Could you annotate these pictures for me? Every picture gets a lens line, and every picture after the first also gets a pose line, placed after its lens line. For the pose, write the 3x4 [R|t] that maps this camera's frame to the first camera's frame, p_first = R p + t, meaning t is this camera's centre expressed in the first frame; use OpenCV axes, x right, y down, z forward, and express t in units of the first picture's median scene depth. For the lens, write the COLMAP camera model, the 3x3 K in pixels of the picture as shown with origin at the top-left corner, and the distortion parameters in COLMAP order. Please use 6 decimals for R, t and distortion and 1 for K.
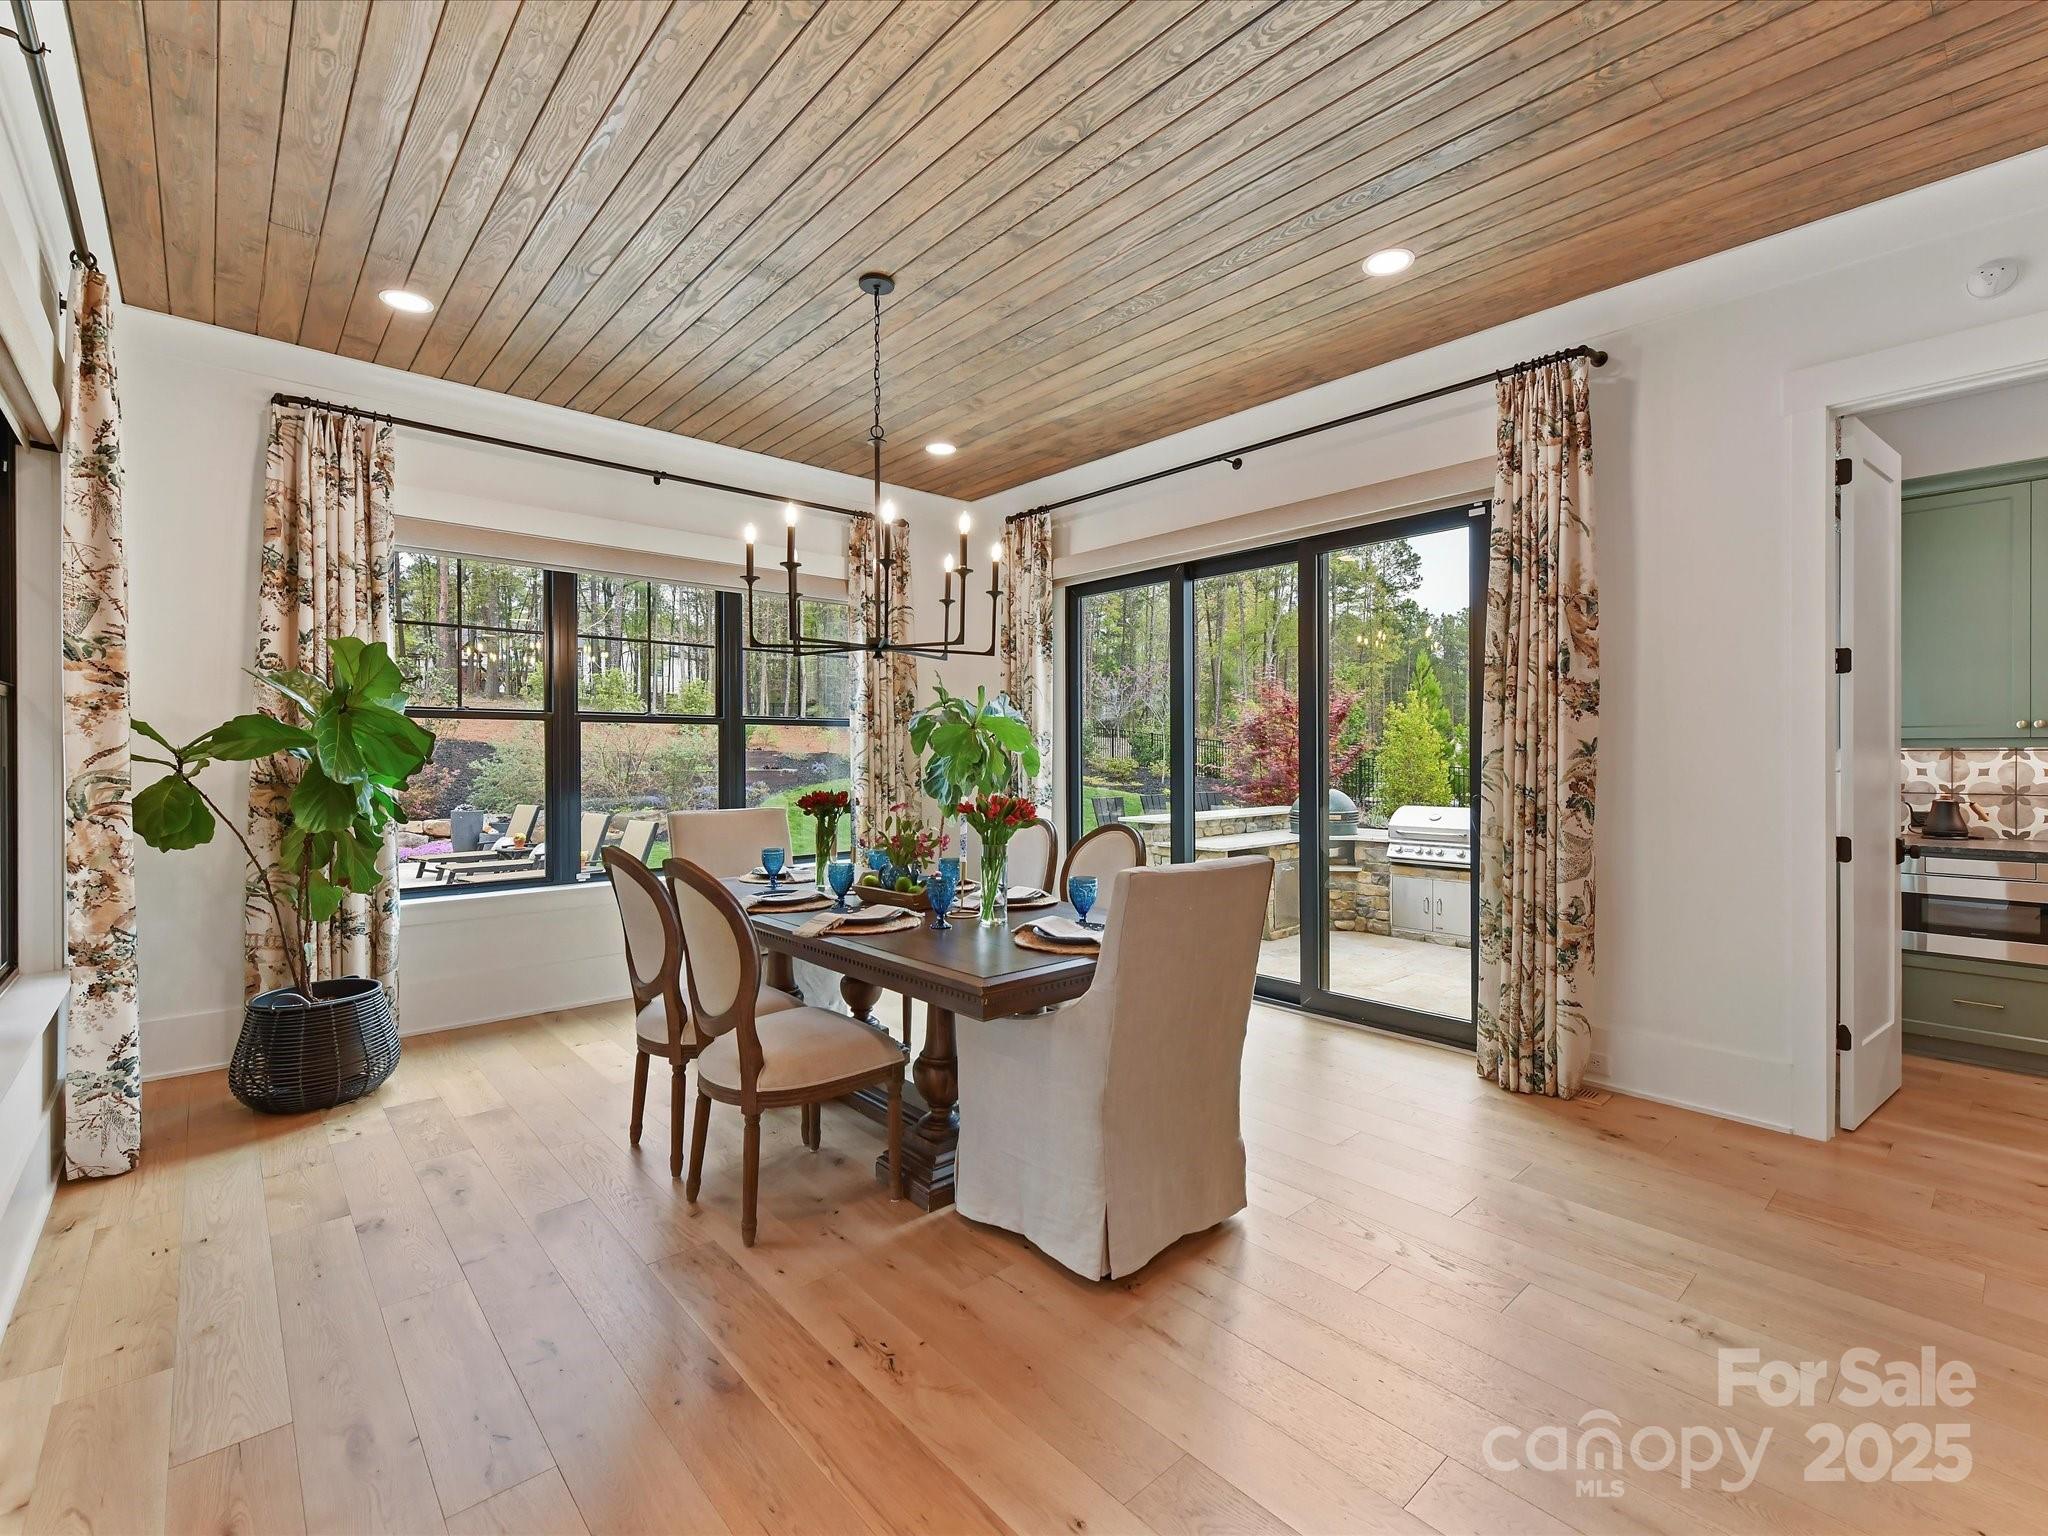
lens RADIAL K [[910.8, 0, 1033.7], [0, 910.8, 752.2], [0, 0, 1]] dist [0.015077, -0.000438]
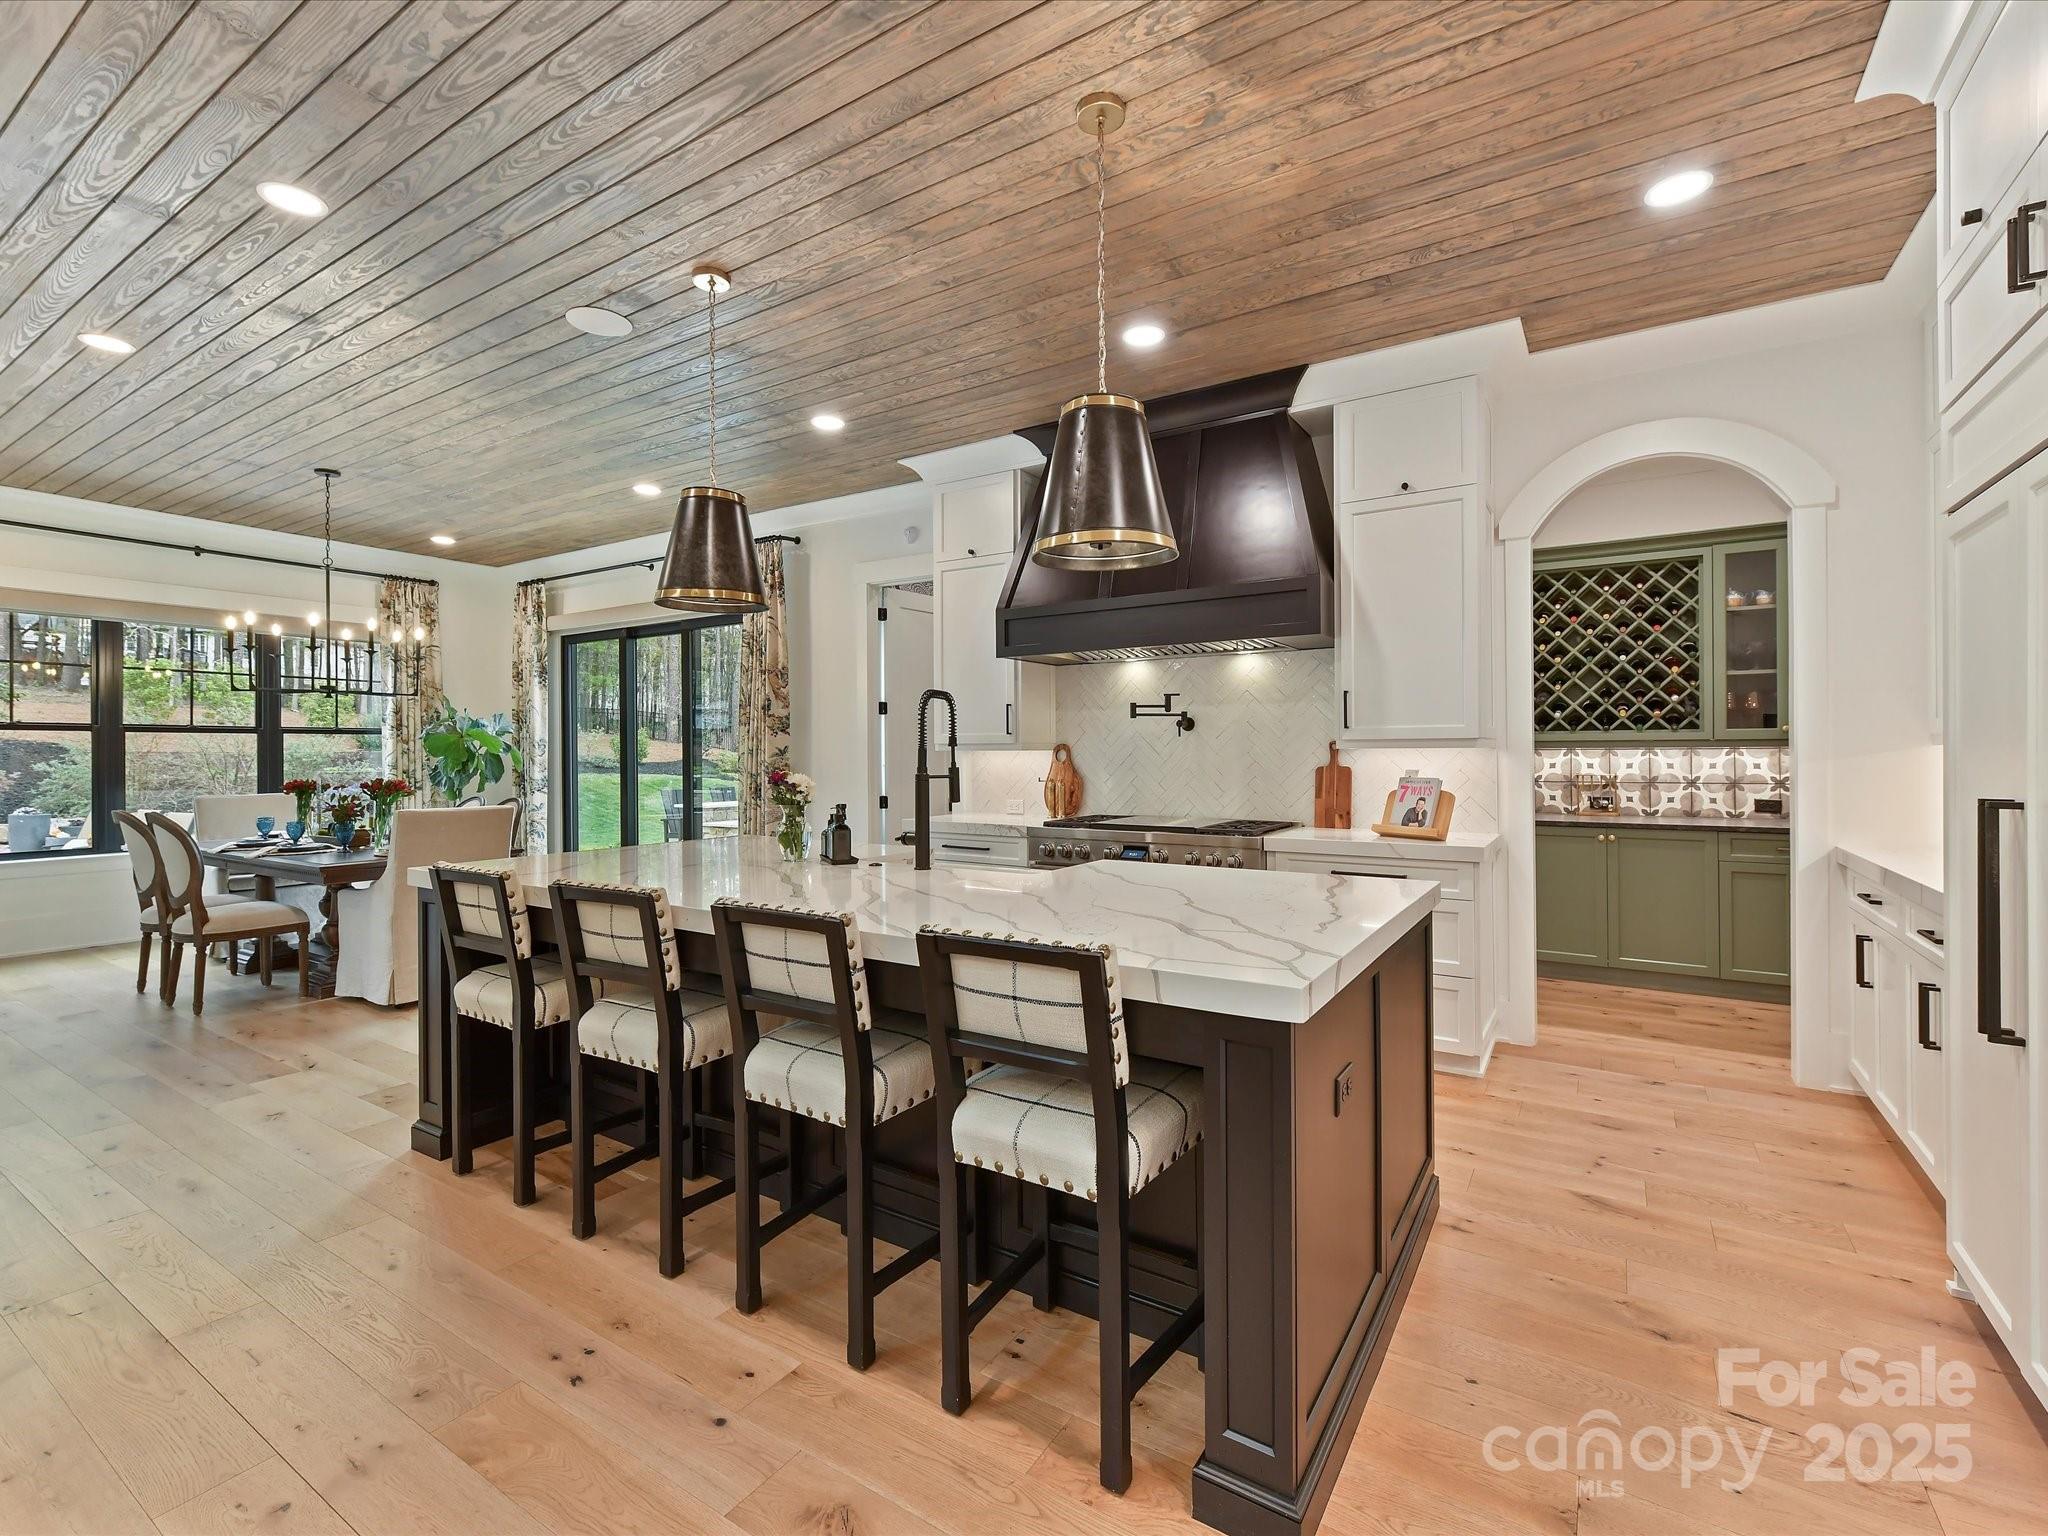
lens RADIAL K [[910.8, 0, 1033.7], [0, 910.8, 752.2], [0, 0, 1]] dist [0.015077, -0.000438]
pose [[0.964371, -0.003807, 0.264526, 0.373673], [0.002877, 0.999988, 0.003902, -0.005383], [-0.264538, -0.003002, 0.964371, -0.570163]]
